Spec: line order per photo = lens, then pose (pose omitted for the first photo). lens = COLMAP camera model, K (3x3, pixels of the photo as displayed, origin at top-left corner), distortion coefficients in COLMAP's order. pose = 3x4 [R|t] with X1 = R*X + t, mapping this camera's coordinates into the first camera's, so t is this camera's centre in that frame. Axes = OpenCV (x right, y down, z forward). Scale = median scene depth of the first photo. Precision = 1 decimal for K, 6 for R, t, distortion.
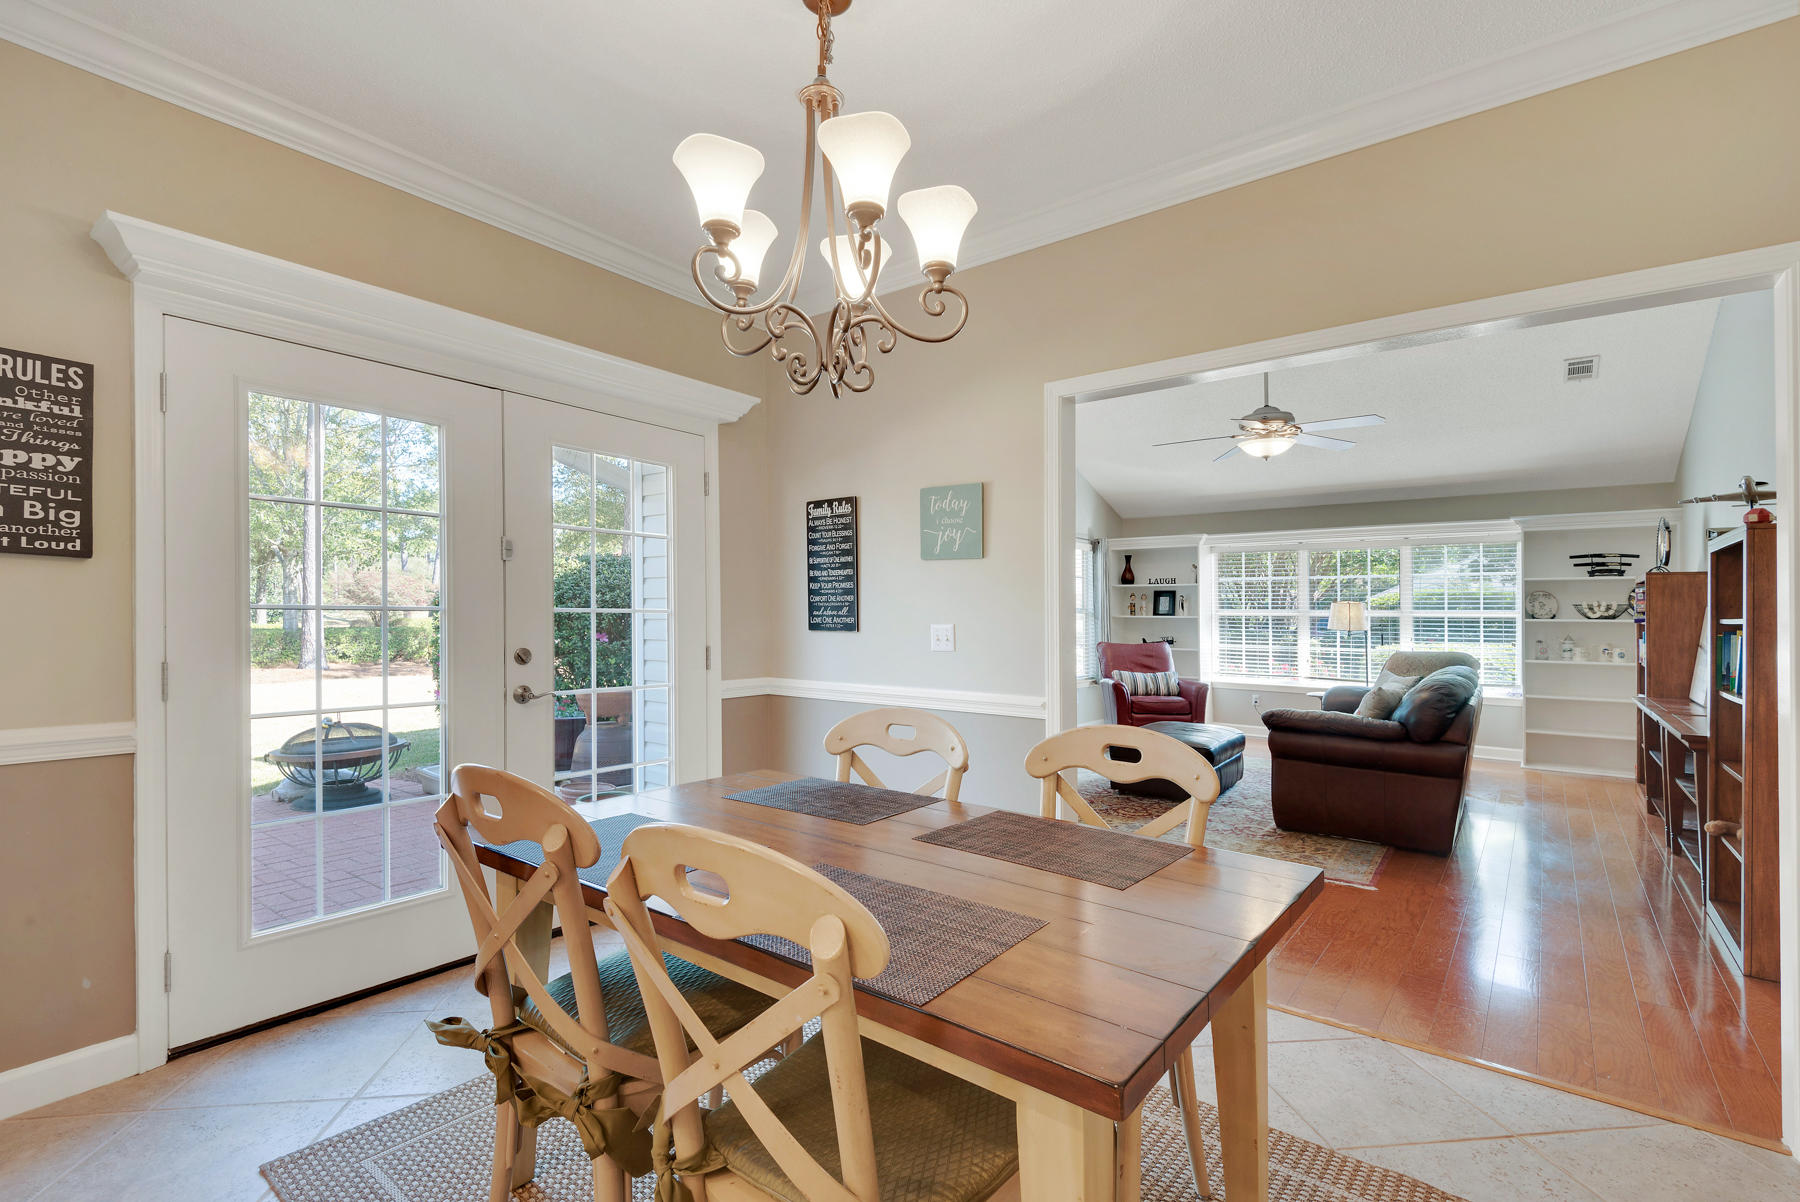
lens RADIAL K [[815.5, 0, 891.1], [0, 815.5, 611.9], [0, 0, 1]] dist [-0.000008, -0.000348]
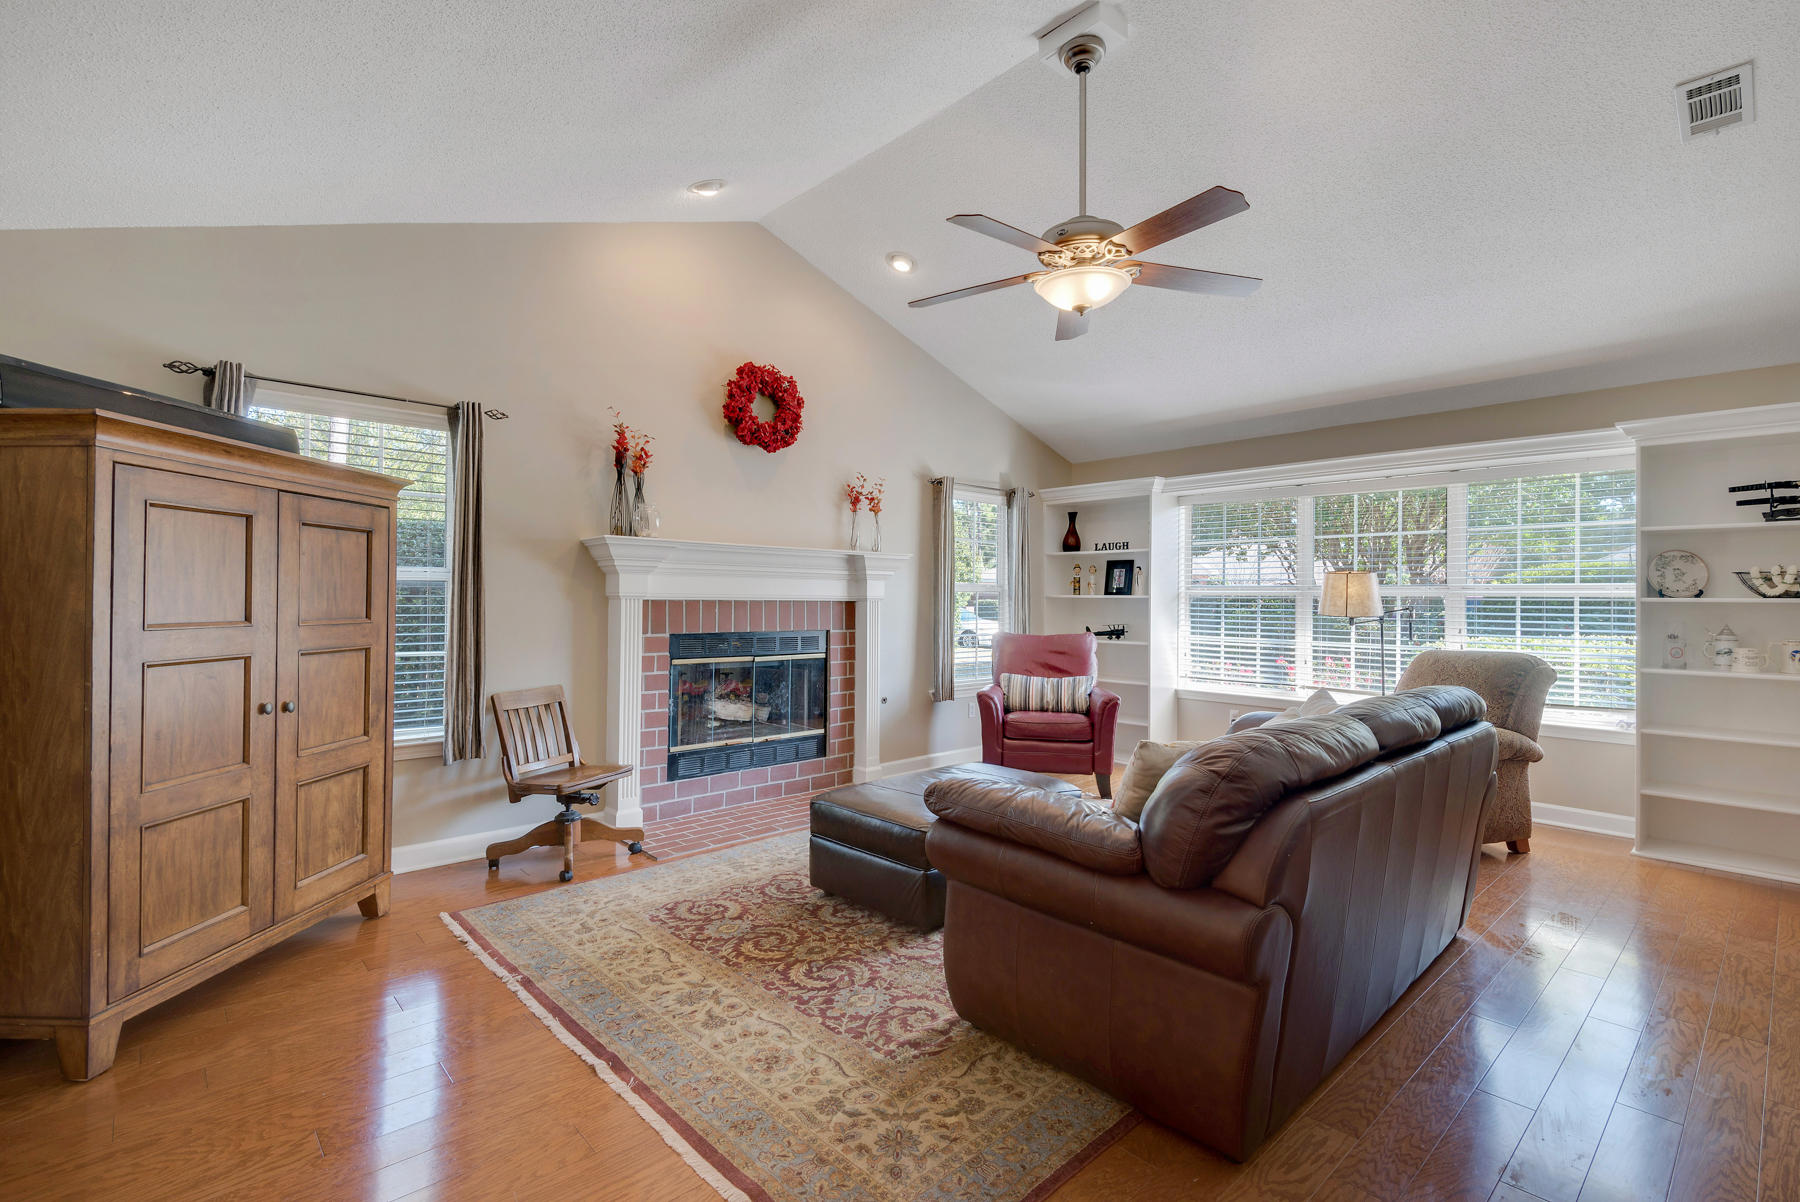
lens RADIAL K [[844.5, 0, 900.0], [0, 844.5, 601.0], [0, 0, 1]] dist [0.001335, 0.000283]
pose [[0.989929, -0.000501, -0.141562, 0.313222], [0.001379, 0.999980, 0.006109, 0.006164], [0.141556, -0.006243, 0.989911, 0.303568]]
